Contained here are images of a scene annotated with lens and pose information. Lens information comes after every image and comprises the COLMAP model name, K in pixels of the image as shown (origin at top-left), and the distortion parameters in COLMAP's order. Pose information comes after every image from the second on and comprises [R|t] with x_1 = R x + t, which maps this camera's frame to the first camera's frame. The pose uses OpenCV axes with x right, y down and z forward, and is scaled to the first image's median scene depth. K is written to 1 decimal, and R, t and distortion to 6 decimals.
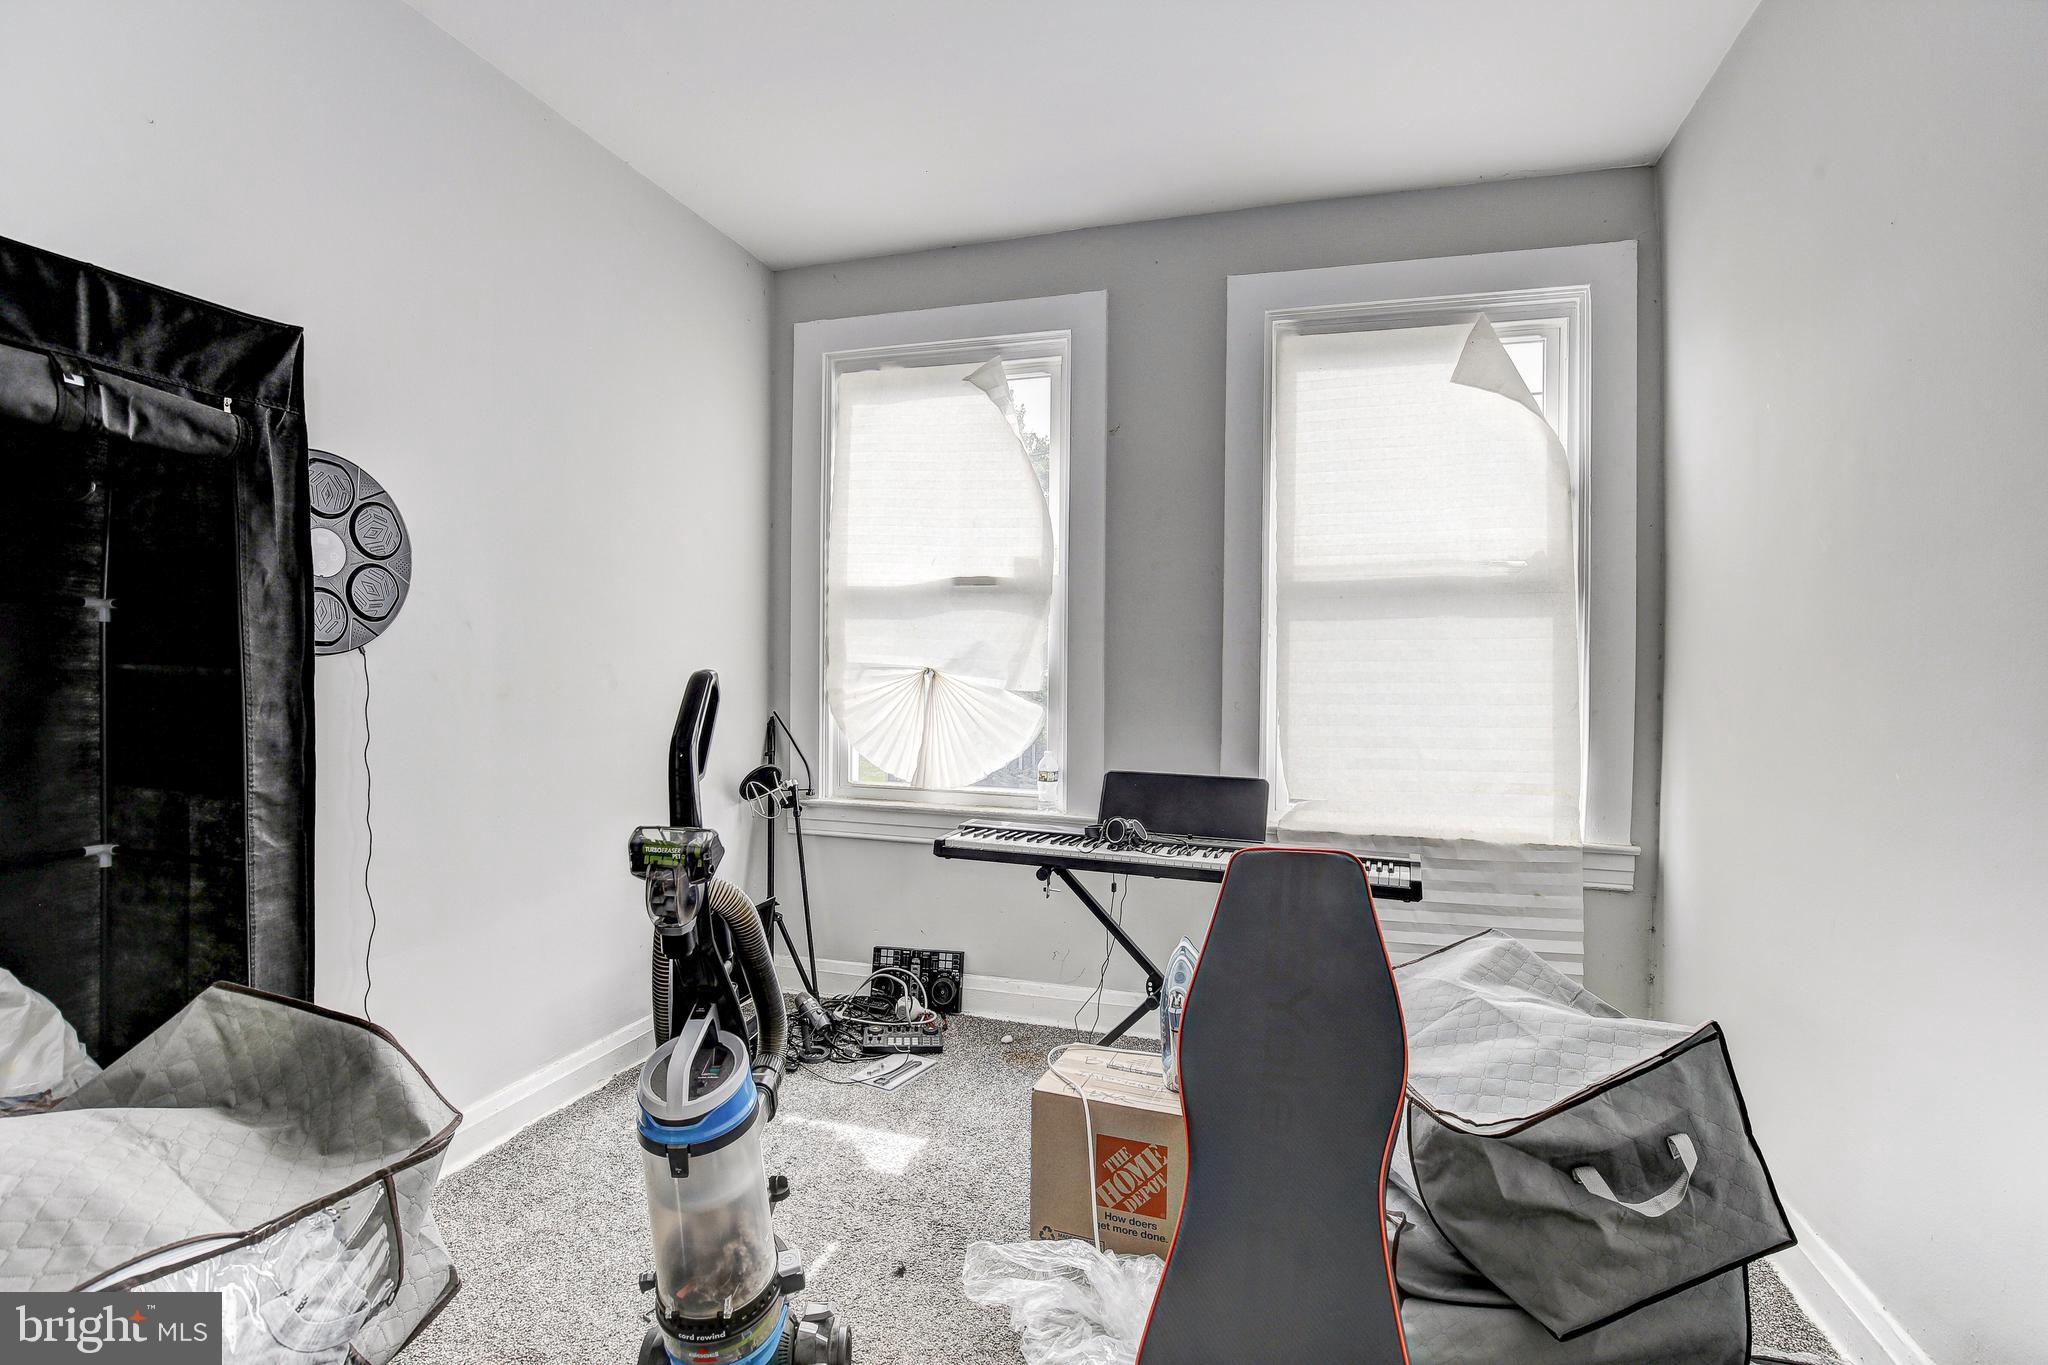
lens RADIAL K [[940.4, 0, 1026.1], [0, 940.4, 687.2], [0, 0, 1]] dist [-0.036649, 0.006972]
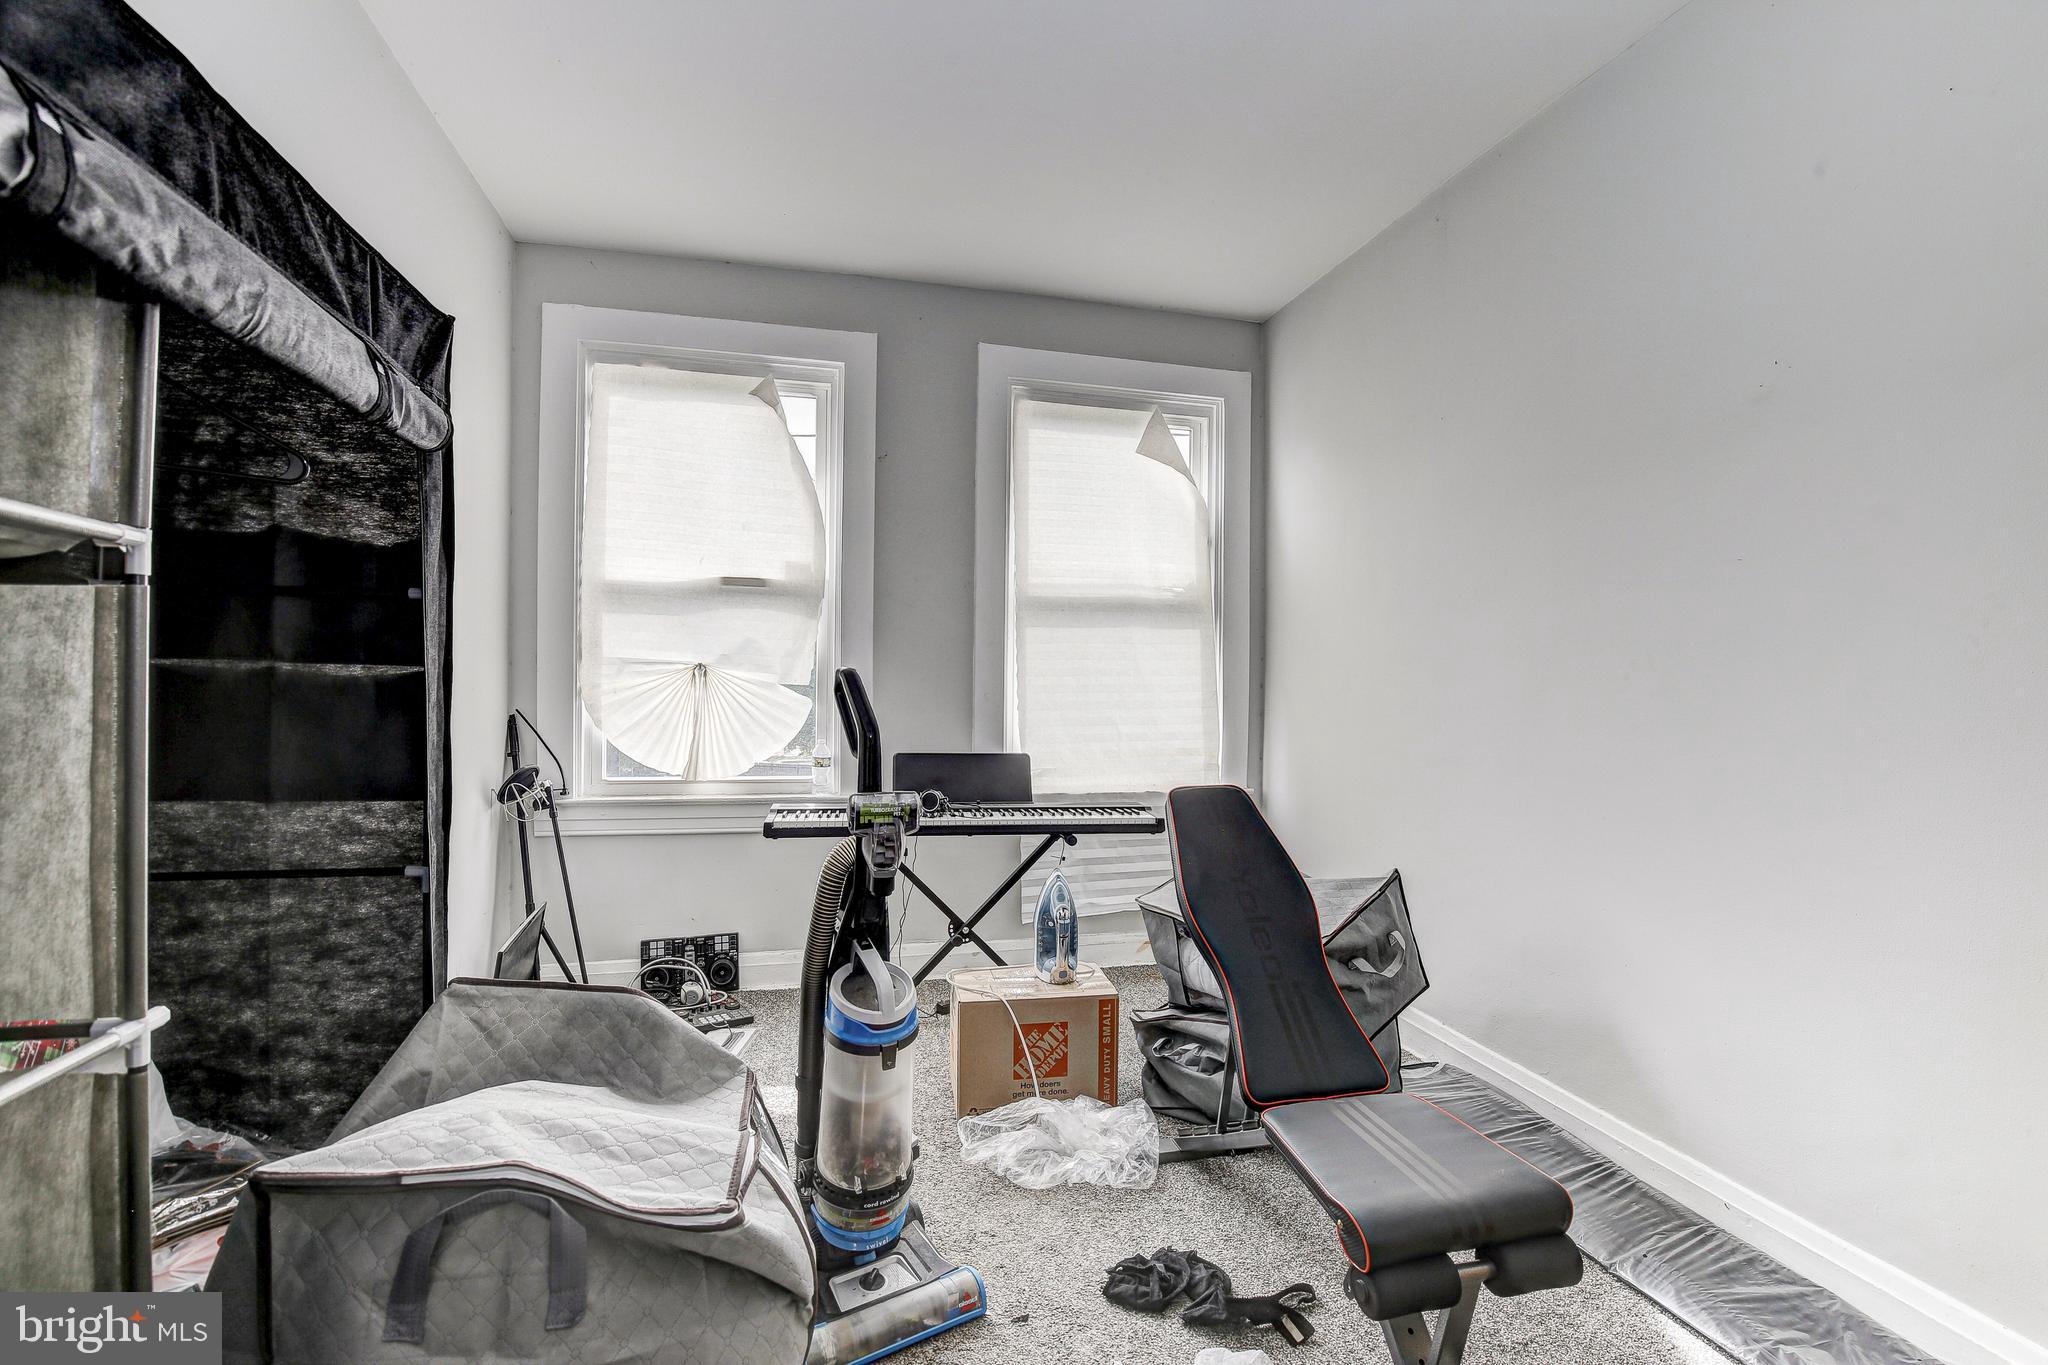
lens RADIAL K [[940.4, 0, 1030.0], [0, 940.4, 681.0], [0, 0, 1]] dist [-0.036649, 0.006972]
pose [[0.857229, -0.005208, 0.514909, -0.359454], [0.005163, 0.999986, 0.001519, -0.000779], [-0.514909, 0.001356, 0.857244, -0.079995]]
